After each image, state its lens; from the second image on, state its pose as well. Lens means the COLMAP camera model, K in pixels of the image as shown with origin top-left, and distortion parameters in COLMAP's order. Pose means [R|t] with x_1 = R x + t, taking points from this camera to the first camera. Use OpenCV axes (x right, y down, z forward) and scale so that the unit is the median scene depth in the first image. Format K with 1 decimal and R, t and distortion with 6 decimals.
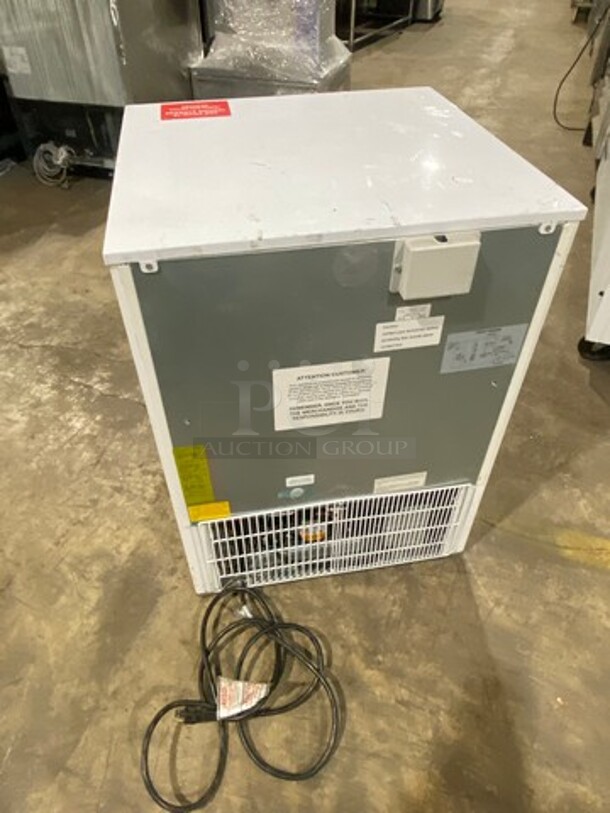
lens RADIAL K [[563.3, 0, 296.6], [0, 563.3, 404.6], [0, 0, 1]] dist [0.035450, -0.053556]
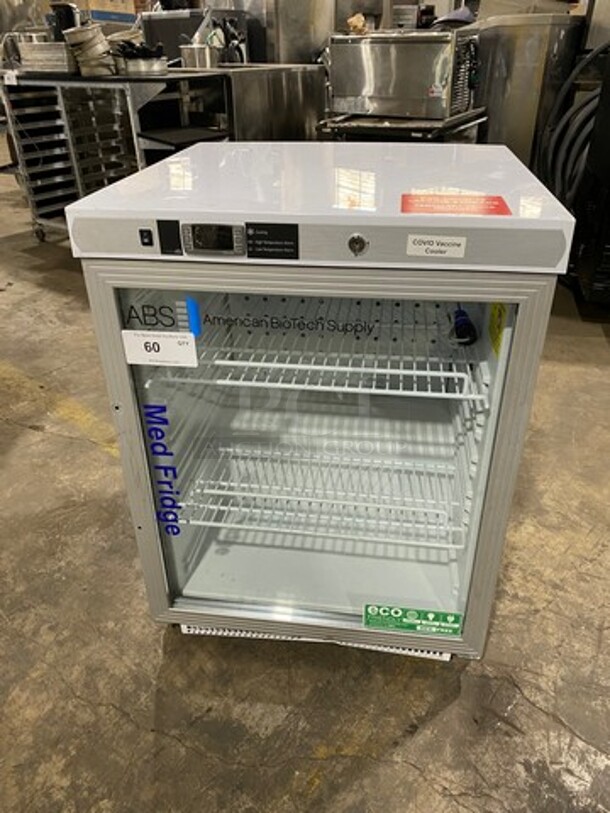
lens RADIAL K [[616.1, 0, 306.8], [0, 616.1, 389.2], [0, 0, 1]] dist [-0.007562, 0.003381]
pose [[-0.952645, -0.129570, 0.275098, -0.211002], [0.222441, 0.319902, 0.920969, -1.003569], [-0.207334, 0.938549, -0.275931, 1.250541]]
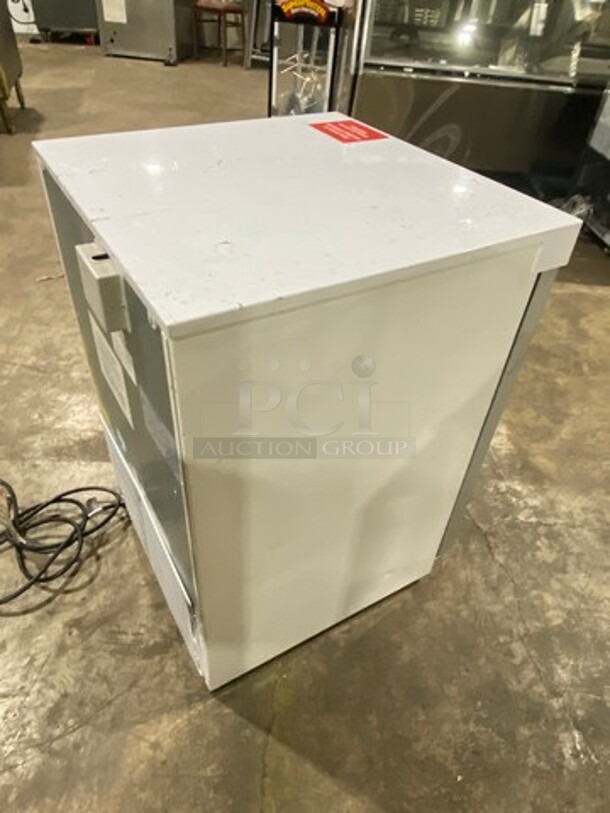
lens RADIAL K [[562.4, 0, 288.6], [0, 562.4, 415.7], [0, 0, 1]] dist [-0.000289, -0.002869]
pose [[0.342081, 0.631398, -0.695929, 0.686188], [-0.669642, 0.683367, 0.290841, -0.347478], [0.659212, 0.366532, 0.656578, 0.411753]]
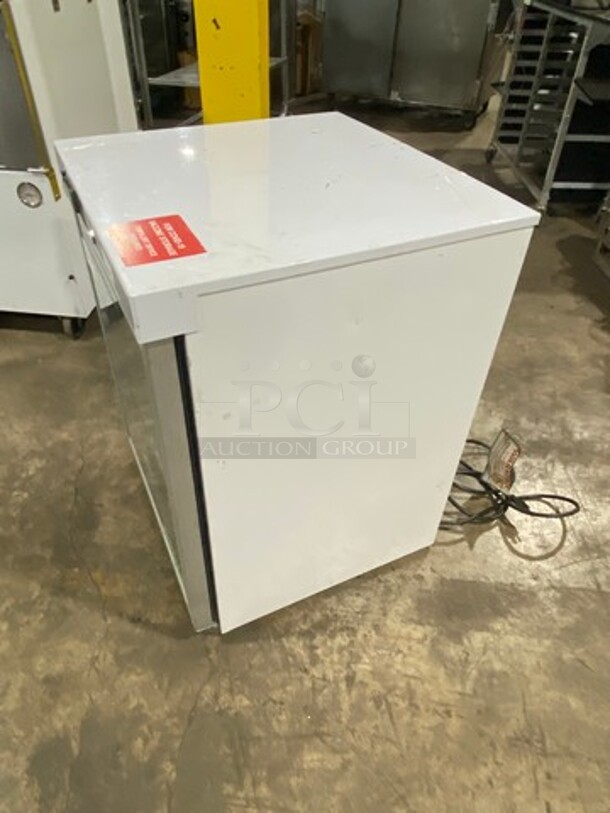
lens RADIAL K [[563.3, 0, 296.6], [0, 563.3, 404.6], [0, 0, 1]] dist [0.035450, -0.053556]
pose [[-0.271590, -0.618801, 0.737106, -0.750853], [0.645242, 0.451189, 0.616515, -0.644186], [-0.714074, 0.643051, 0.276738, 0.709008]]
